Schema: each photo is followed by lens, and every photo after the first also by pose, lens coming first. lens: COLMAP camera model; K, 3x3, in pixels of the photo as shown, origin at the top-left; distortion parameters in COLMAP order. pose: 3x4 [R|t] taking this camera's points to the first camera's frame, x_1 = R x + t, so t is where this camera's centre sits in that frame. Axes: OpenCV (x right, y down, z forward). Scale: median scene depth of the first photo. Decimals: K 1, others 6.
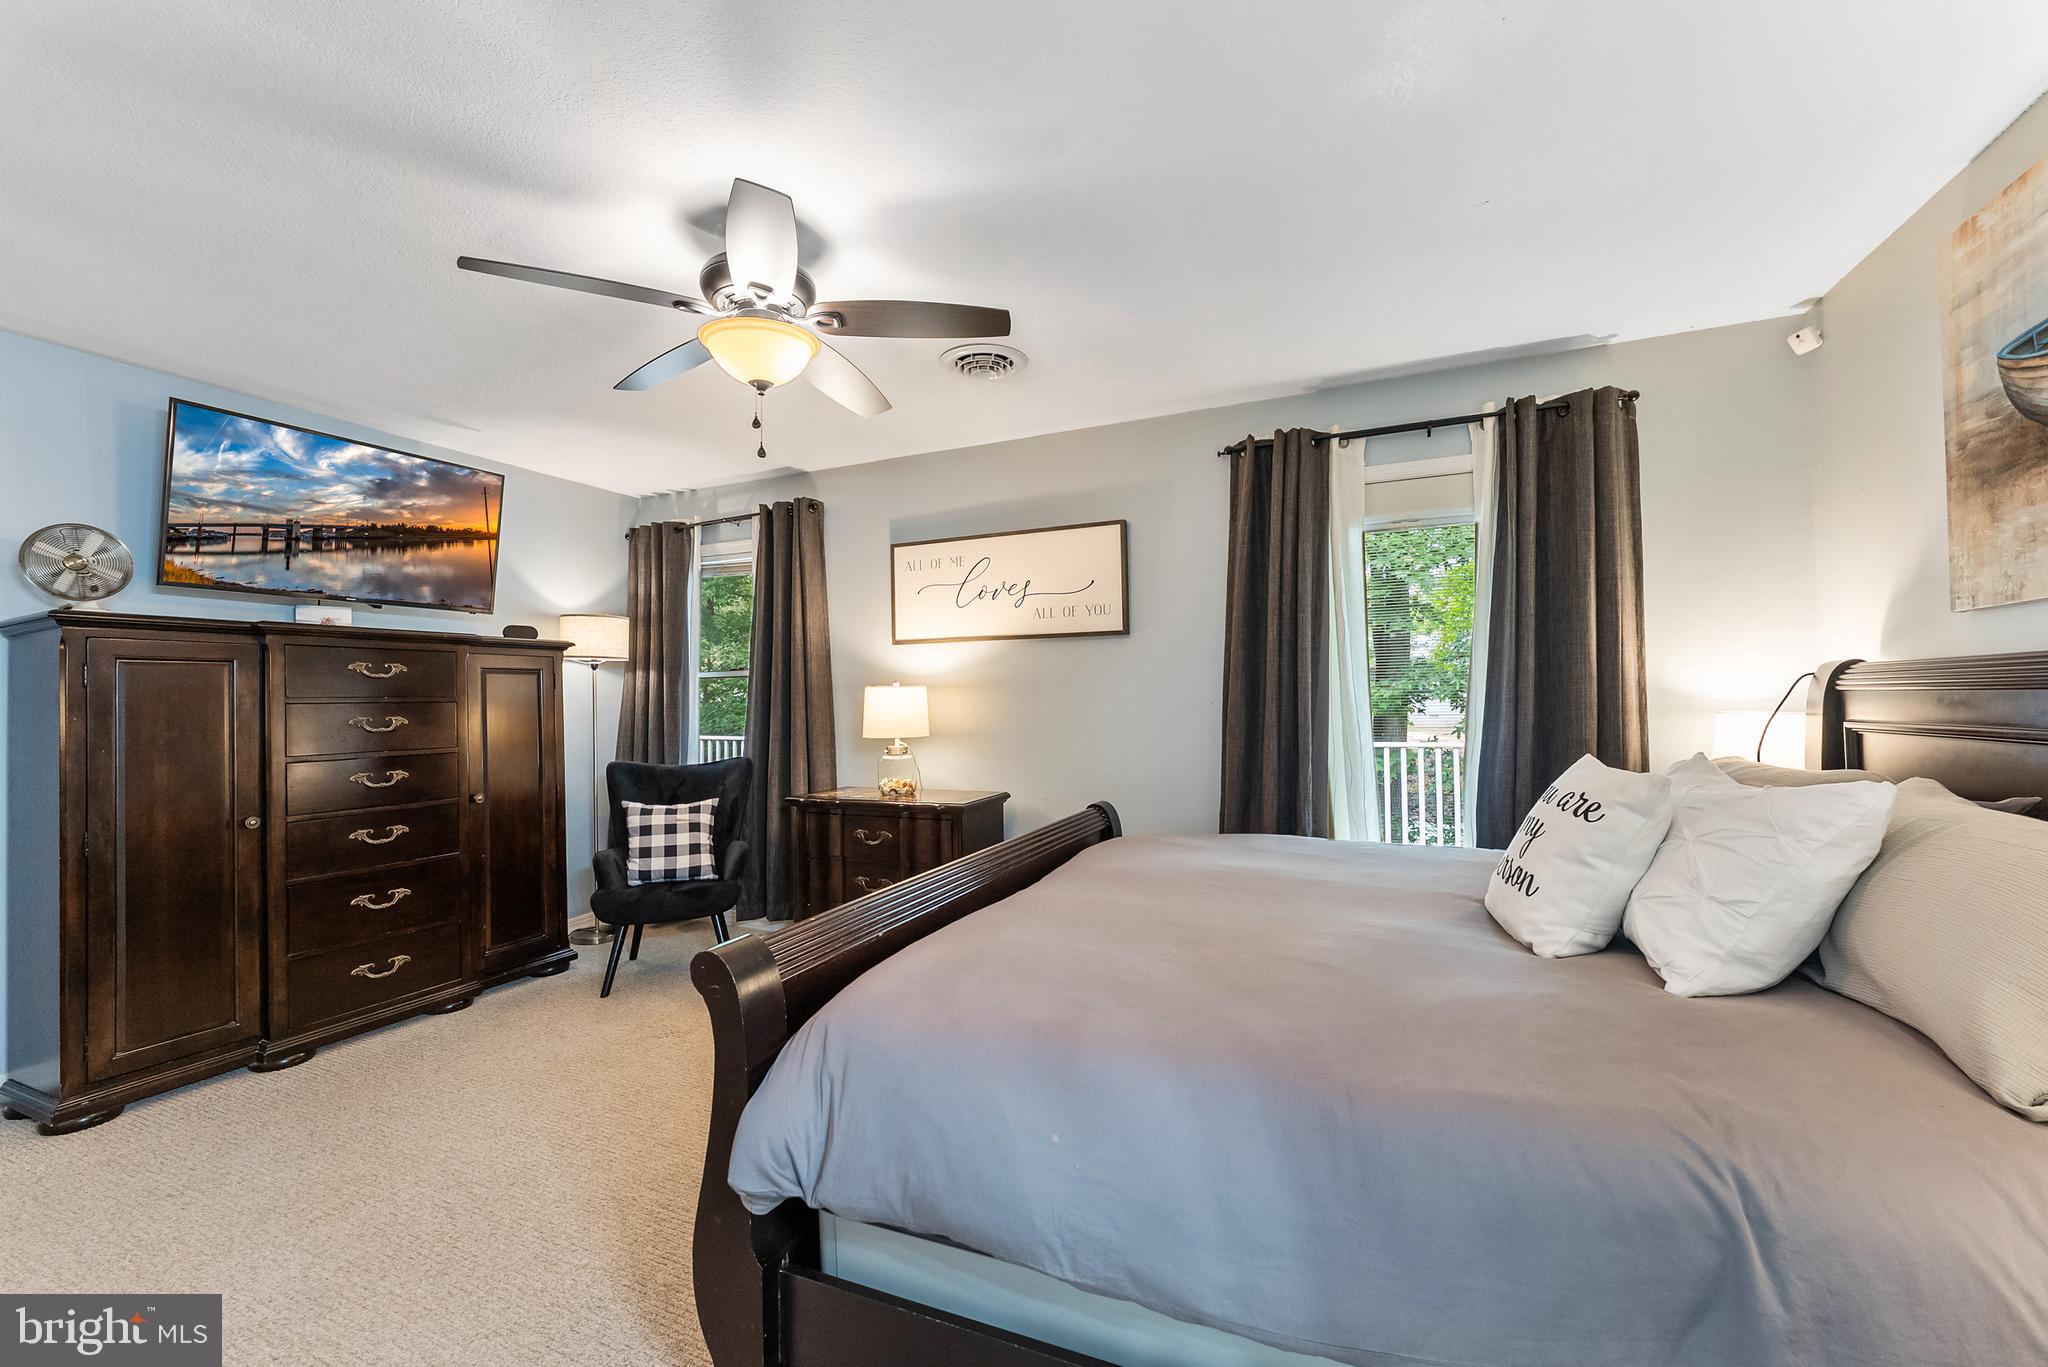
lens RADIAL K [[845.9, 0, 1057.4], [0, 845.9, 712.7], [0, 0, 1]] dist [0.001090, -0.000516]
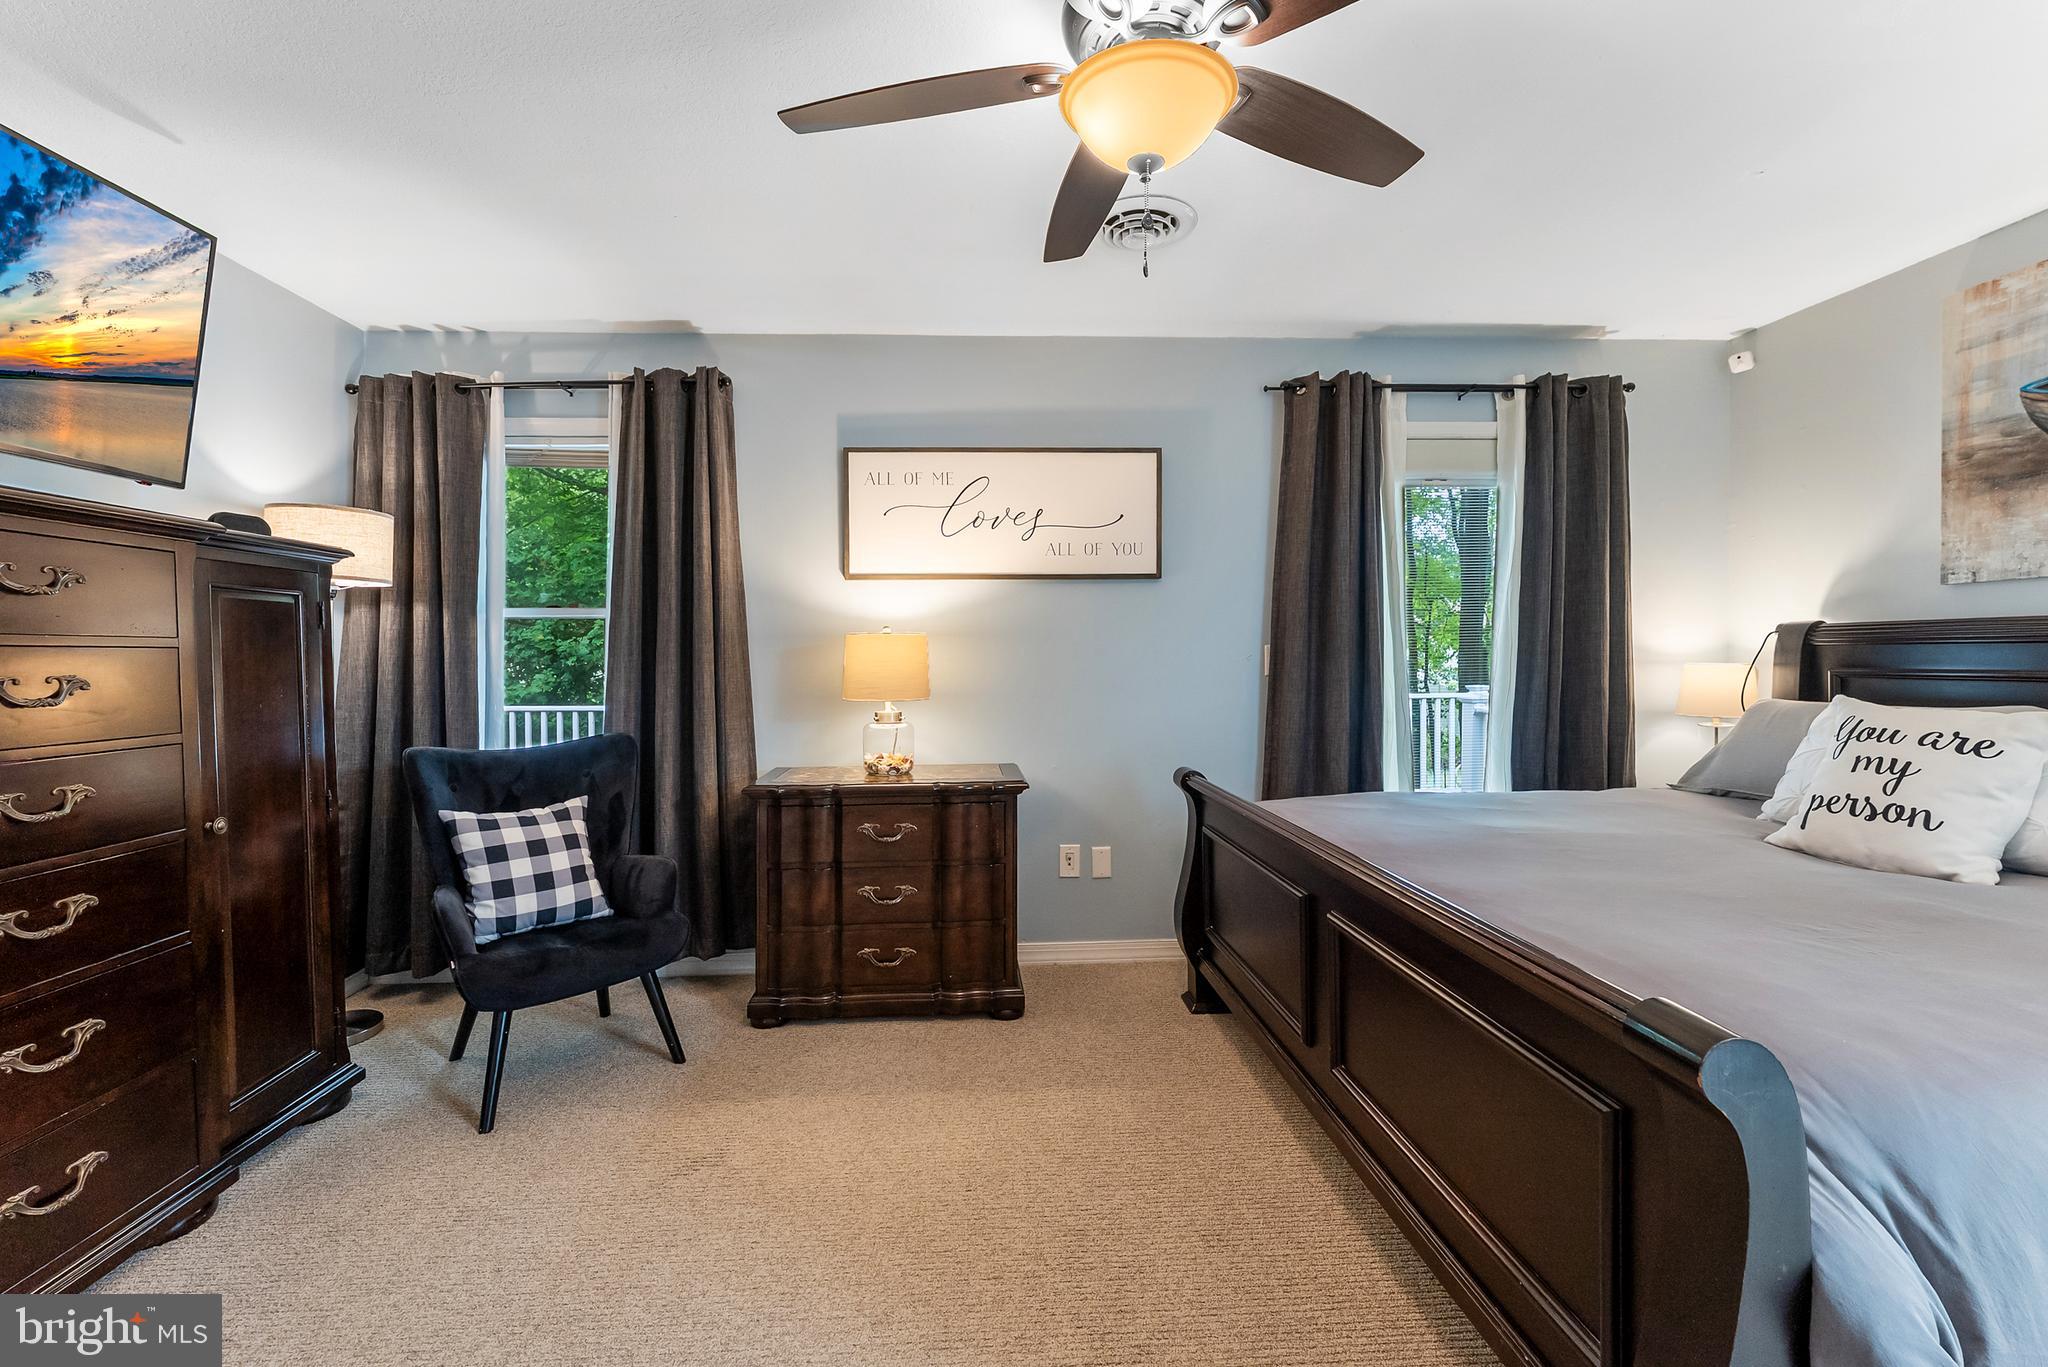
lens RADIAL K [[845.9, 0, 1024.9], [0, 845.9, 687.2], [0, 0, 1]] dist [0.001090, -0.000516]
pose [[0.890057, -0.012894, 0.455666, -0.445919], [0.005383, 0.999827, 0.017777, 0.004981], [-0.455817, -0.013369, 0.889973, 0.269677]]
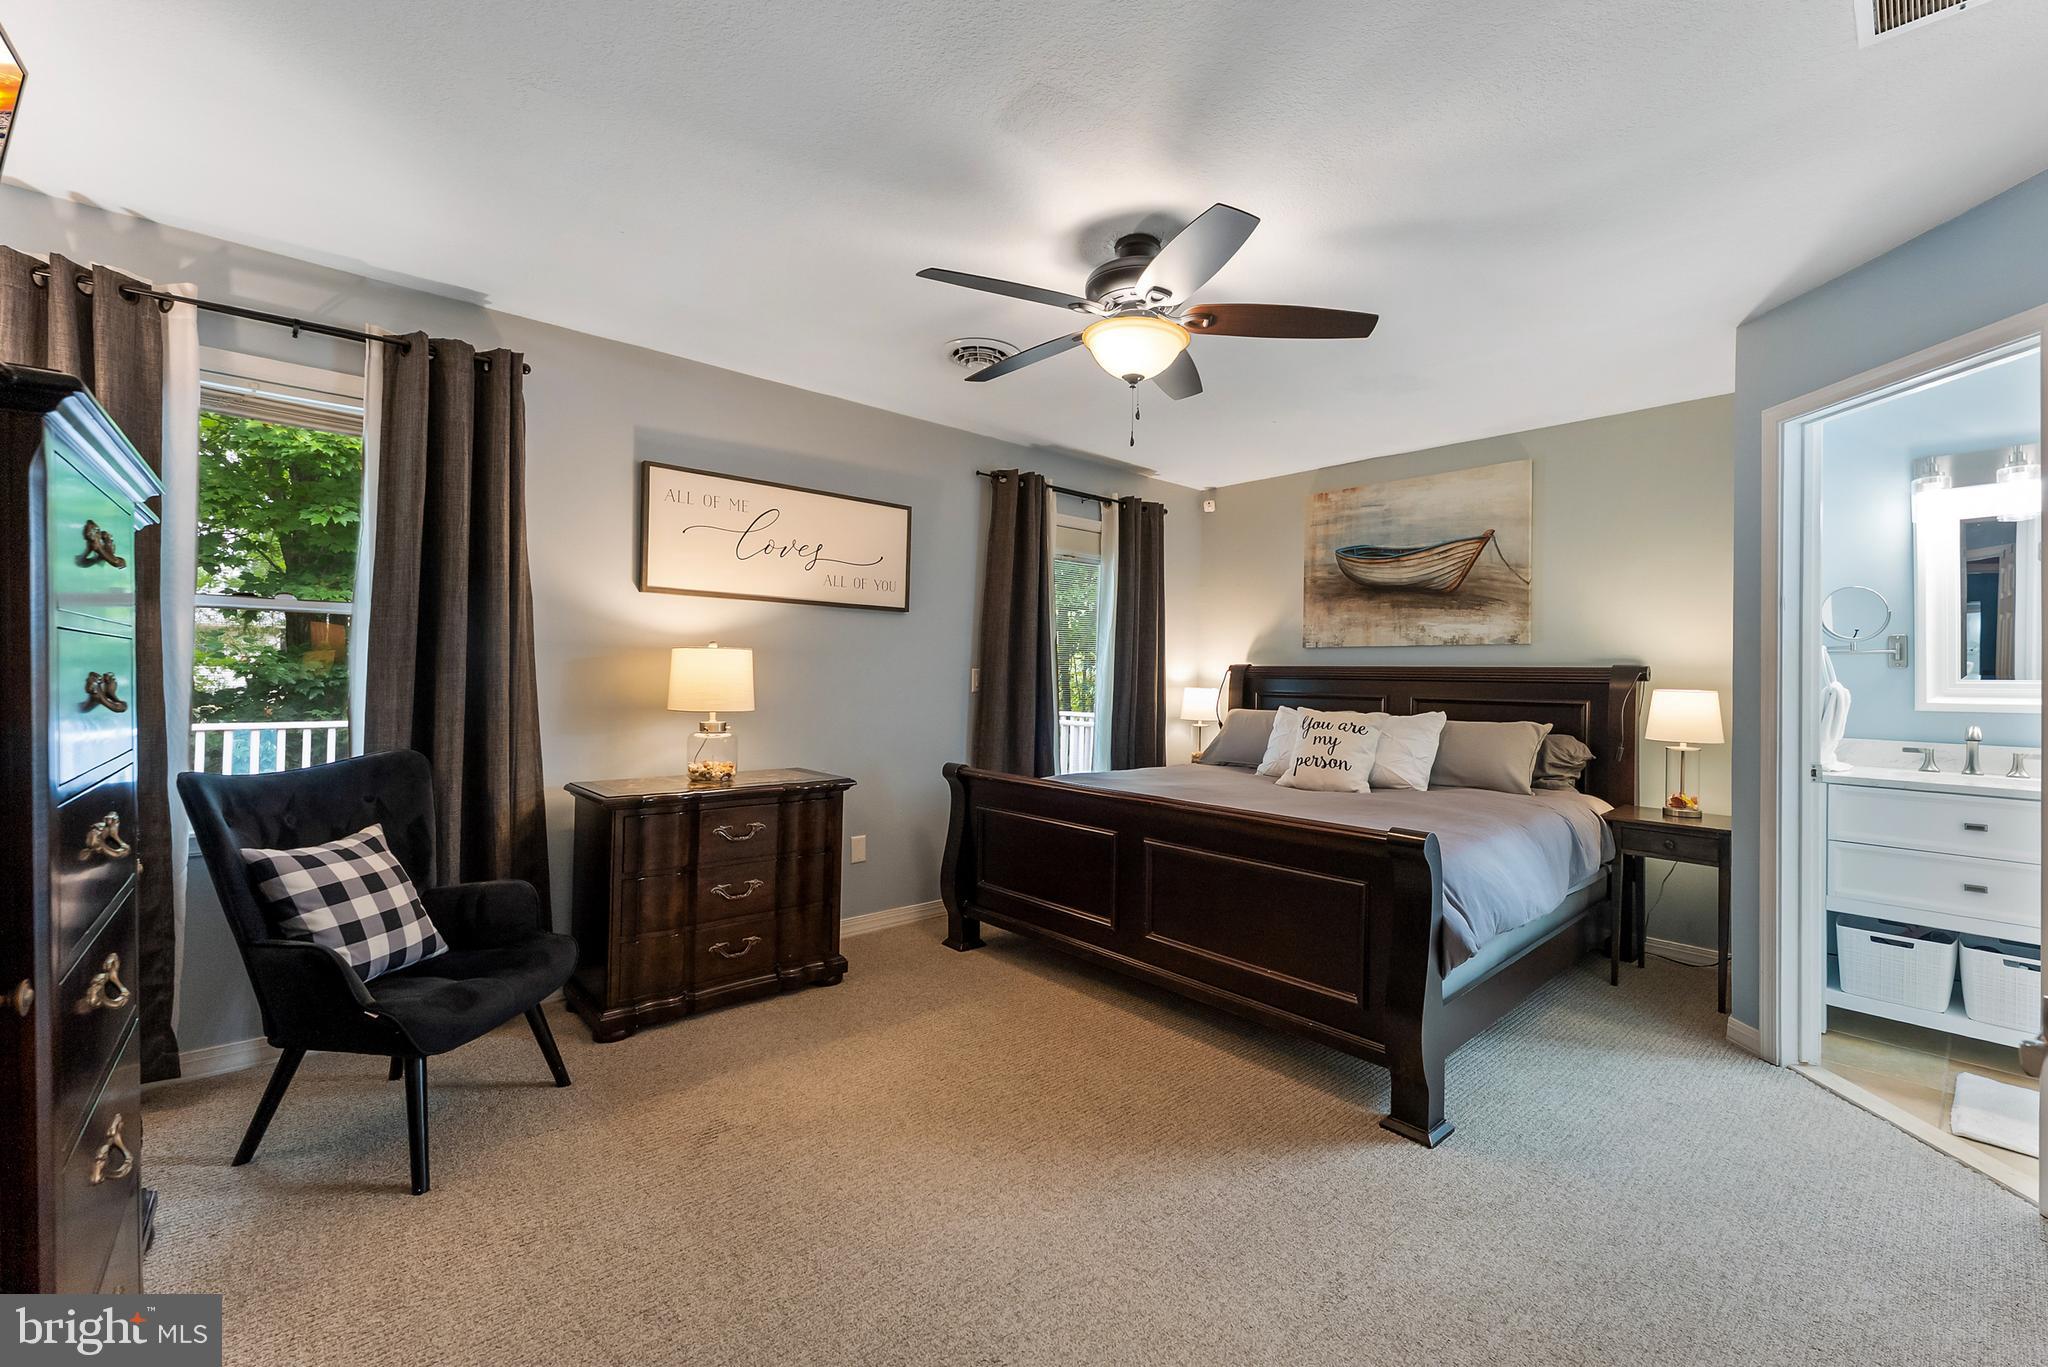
lens RADIAL K [[845.9, 0, 1031.1], [0, 845.9, 703.2], [0, 0, 1]] dist [0.001090, -0.000516]
pose [[0.406111, -0.009026, 0.913779, -0.841137], [-0.007928, 0.999879, 0.013400, 0.008809], [-0.913789, -0.012686, 0.405990, 0.405252]]
